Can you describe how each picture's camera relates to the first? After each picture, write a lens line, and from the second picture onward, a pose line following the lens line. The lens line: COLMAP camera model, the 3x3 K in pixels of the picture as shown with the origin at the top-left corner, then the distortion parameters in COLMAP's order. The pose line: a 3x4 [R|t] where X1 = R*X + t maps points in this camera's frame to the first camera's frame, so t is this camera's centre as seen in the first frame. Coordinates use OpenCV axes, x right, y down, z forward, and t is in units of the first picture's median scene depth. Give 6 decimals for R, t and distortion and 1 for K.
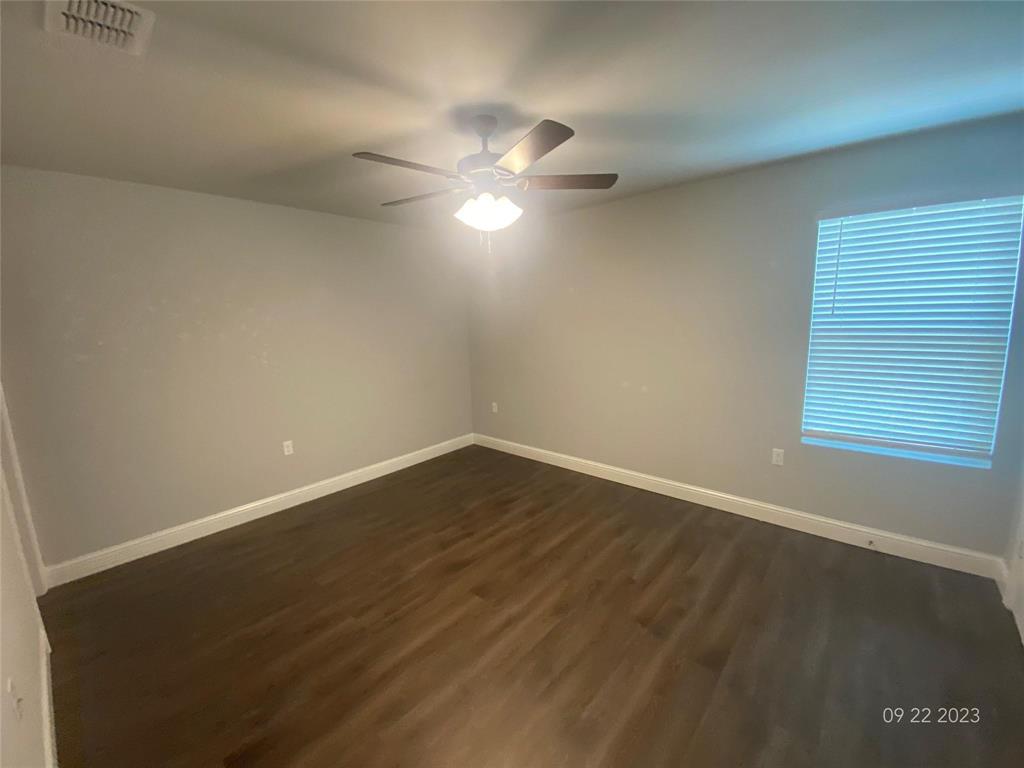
lens RADIAL K [[417.2, 0, 516.4], [0, 417.2, 389.8], [0, 0, 1]] dist [0.000811, -0.001214]
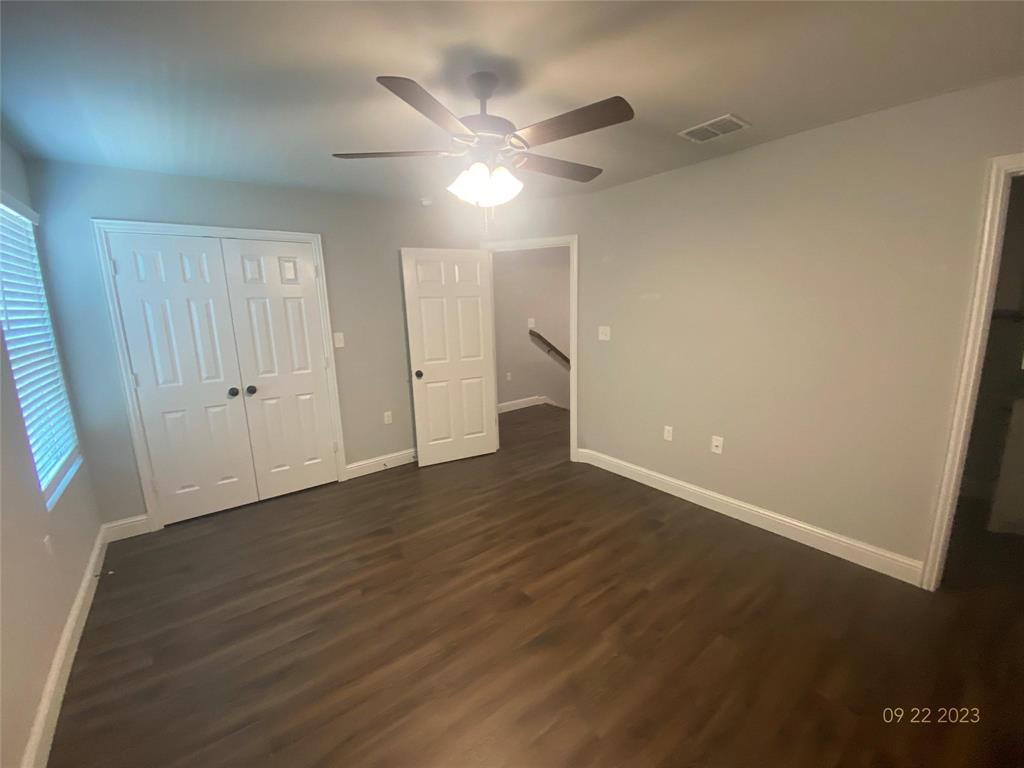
lens RADIAL K [[416.0, 0, 508.1], [0, 416.0, 380.9], [0, 0, 1]] dist [-0.002987, -0.001593]
pose [[-0.974105, 0.011835, 0.225784, -0.273016], [0.090440, 0.935650, 0.341146, -0.292836], [-0.207218, 0.352732, -0.912492, 1.695982]]
